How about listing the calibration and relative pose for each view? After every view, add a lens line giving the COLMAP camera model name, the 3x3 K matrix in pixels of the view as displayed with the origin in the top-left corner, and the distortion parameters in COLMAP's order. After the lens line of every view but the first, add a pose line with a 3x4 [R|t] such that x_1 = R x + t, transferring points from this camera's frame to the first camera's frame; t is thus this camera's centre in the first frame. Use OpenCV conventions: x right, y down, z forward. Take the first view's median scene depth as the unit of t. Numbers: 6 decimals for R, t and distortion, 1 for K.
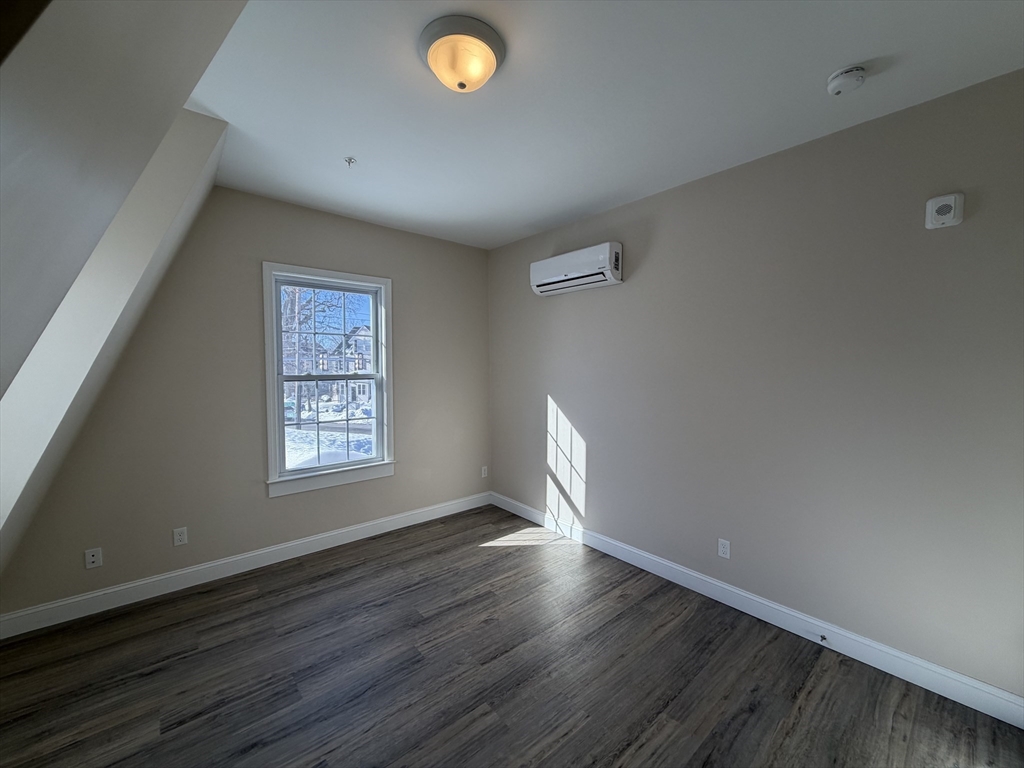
lens RADIAL K [[407.3, 0, 504.5], [0, 407.3, 379.4], [0, 0, 1]] dist [0.000219, -0.000211]
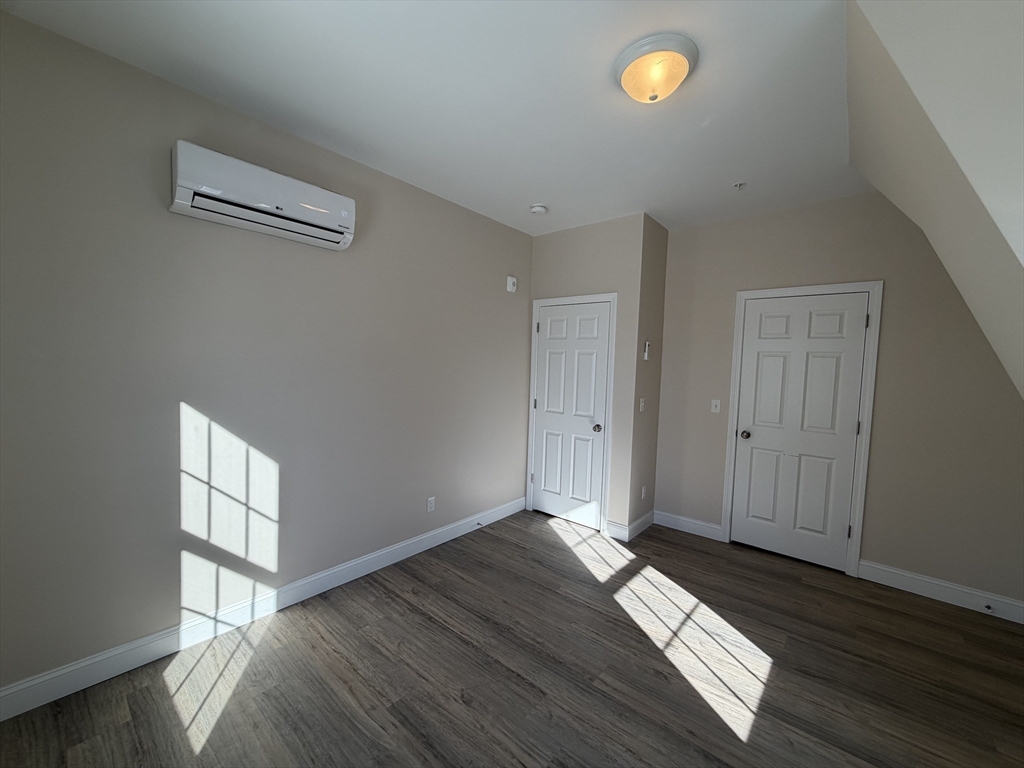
lens RADIAL K [[407.3, 0, 511.6], [0, 407.3, 378.4], [0, 0, 1]] dist [0.000219, -0.000211]
pose [[-0.162067, -0.047965, 0.985613, -0.551576], [0.003330, 0.998786, 0.049154, -0.020782], [-0.986774, 0.011249, -0.161710, 0.751063]]
